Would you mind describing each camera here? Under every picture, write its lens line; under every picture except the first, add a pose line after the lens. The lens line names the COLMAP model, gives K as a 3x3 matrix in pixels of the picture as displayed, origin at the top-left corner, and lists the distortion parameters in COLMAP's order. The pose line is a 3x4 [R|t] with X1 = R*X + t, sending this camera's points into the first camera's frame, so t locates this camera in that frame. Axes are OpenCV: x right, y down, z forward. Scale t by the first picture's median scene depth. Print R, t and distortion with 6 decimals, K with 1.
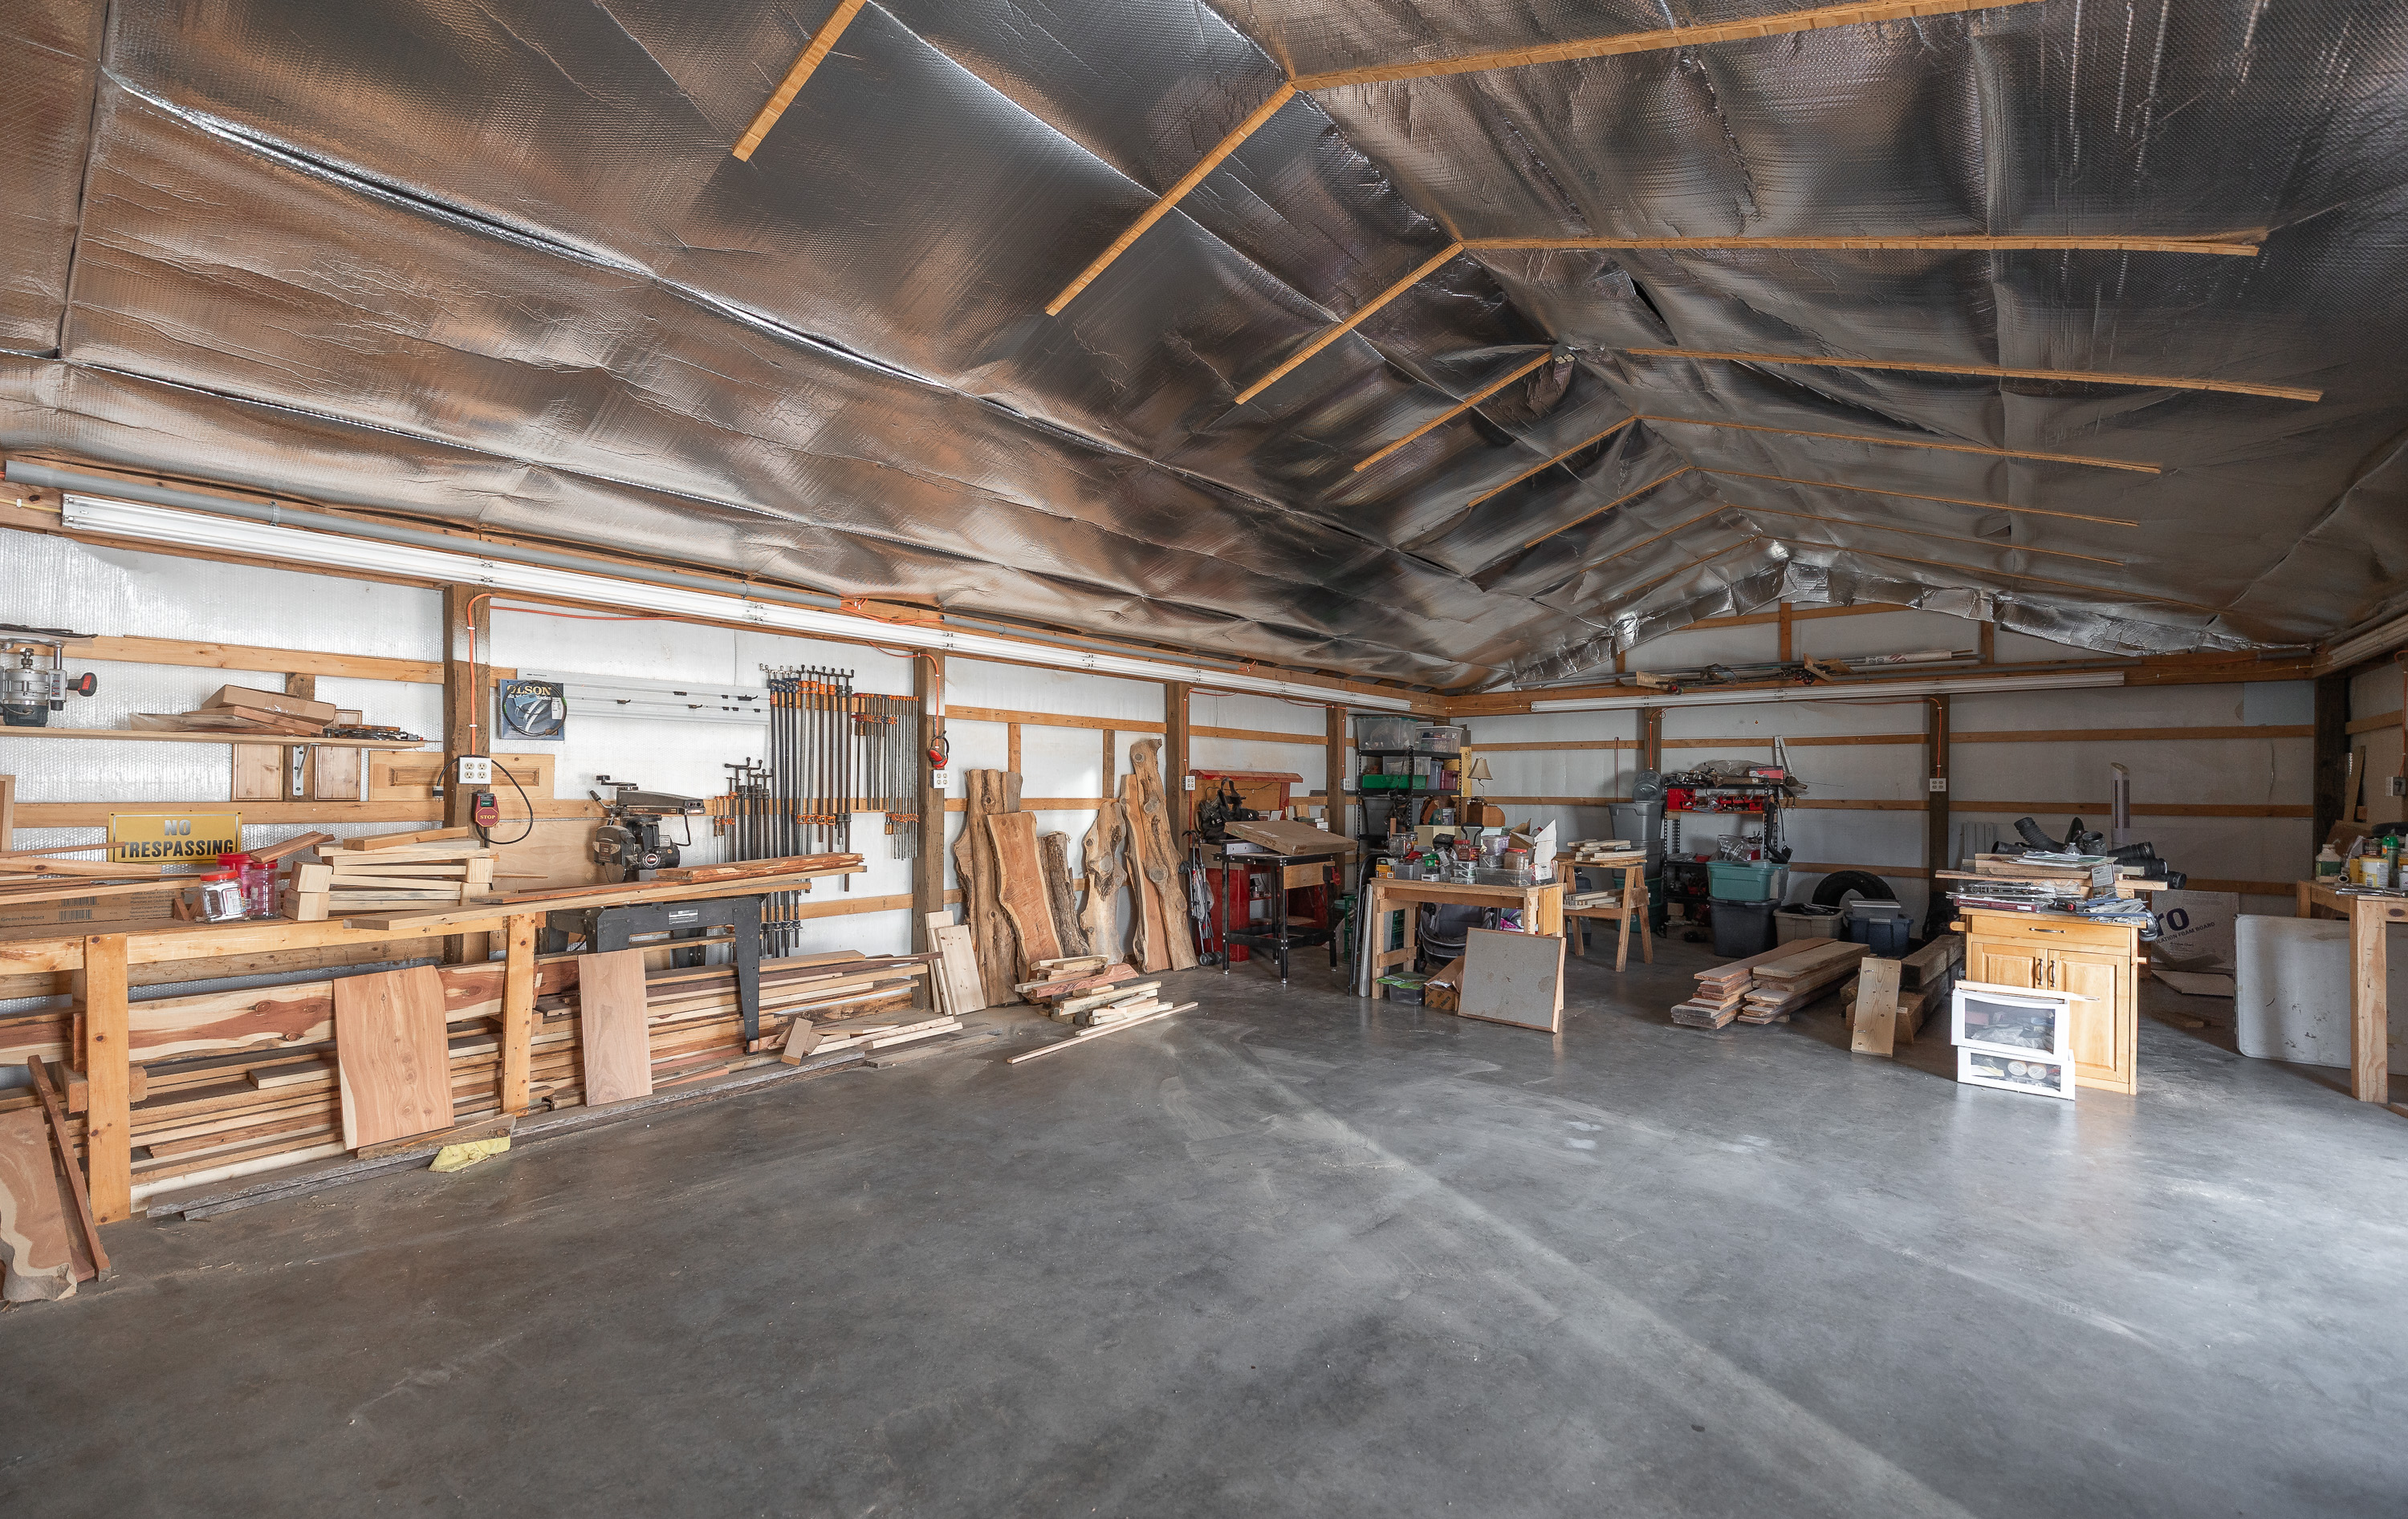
lens RADIAL K [[1012.3, 0, 1205.9], [0, 1012.3, 778.9], [0, 0, 1]] dist [-0.000495, -0.000325]
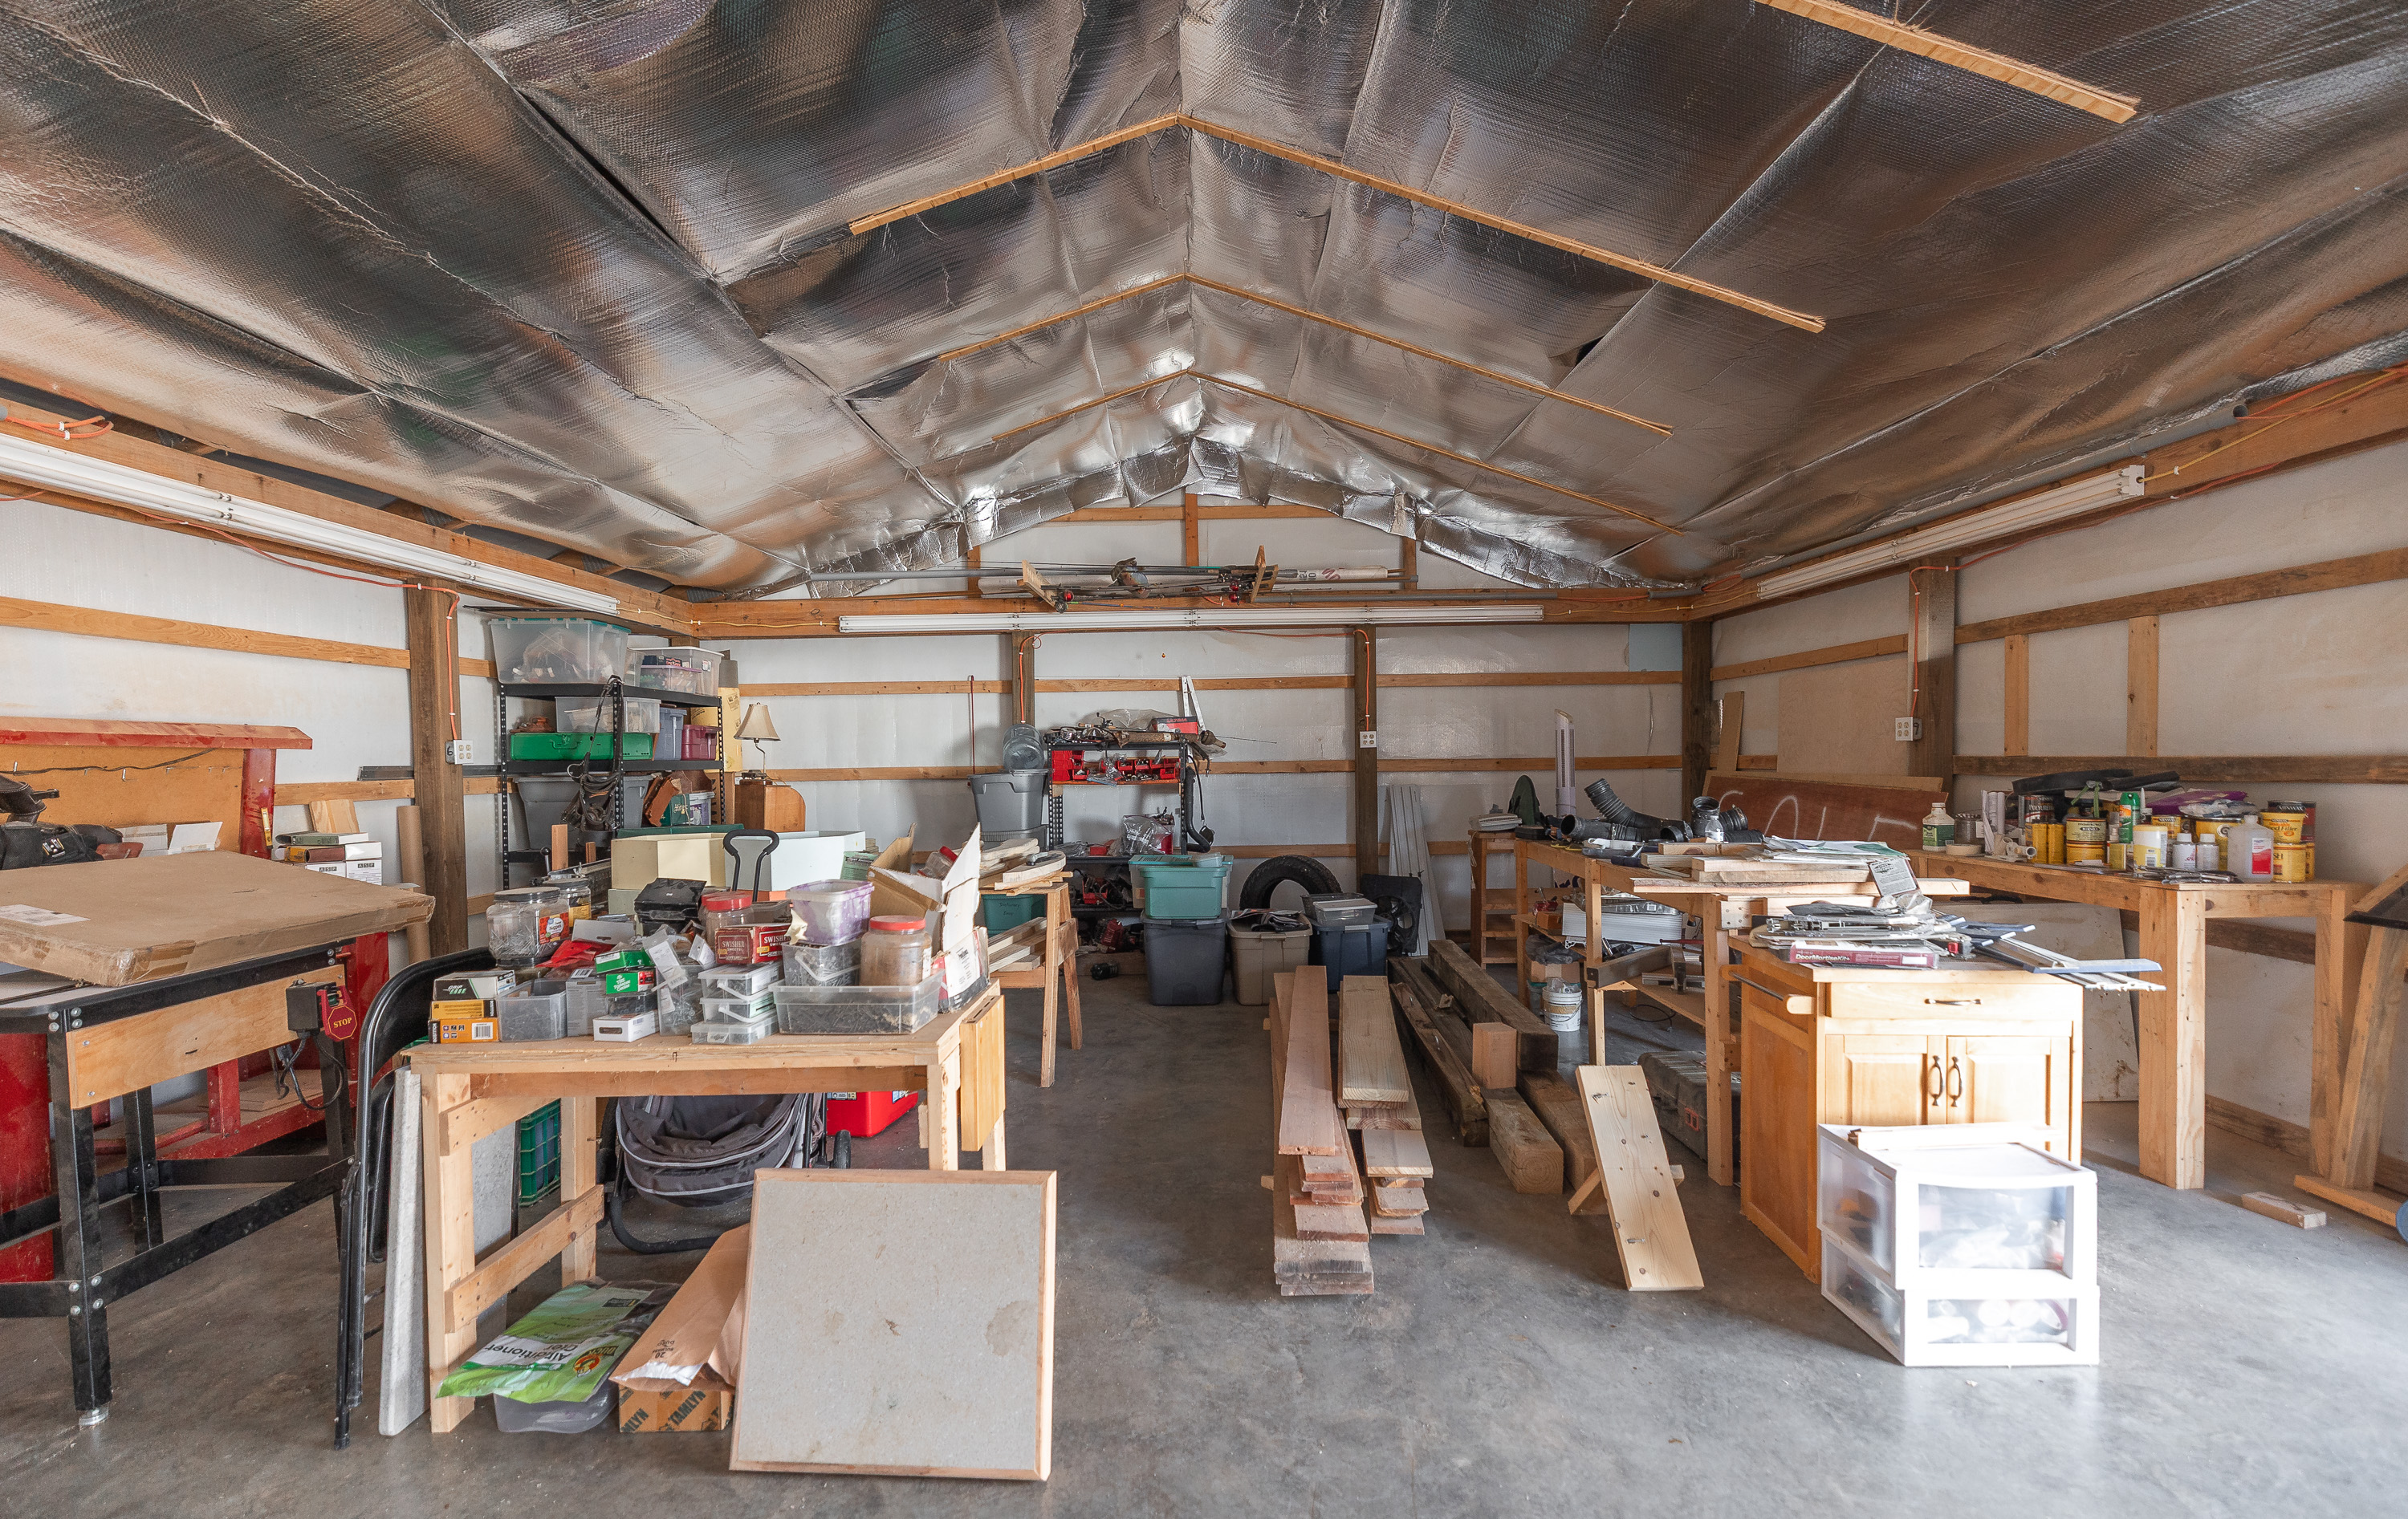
lens RADIAL K [[1012.3, 0, 1205.9], [0, 1012.3, 778.9], [0, 0, 1]] dist [-0.000495, -0.000325]
pose [[0.770684, -0.033551, 0.636334, 0.140164], [0.014954, 0.999290, 0.034576, 0.008690], [-0.637042, -0.017131, 0.770638, 0.549876]]
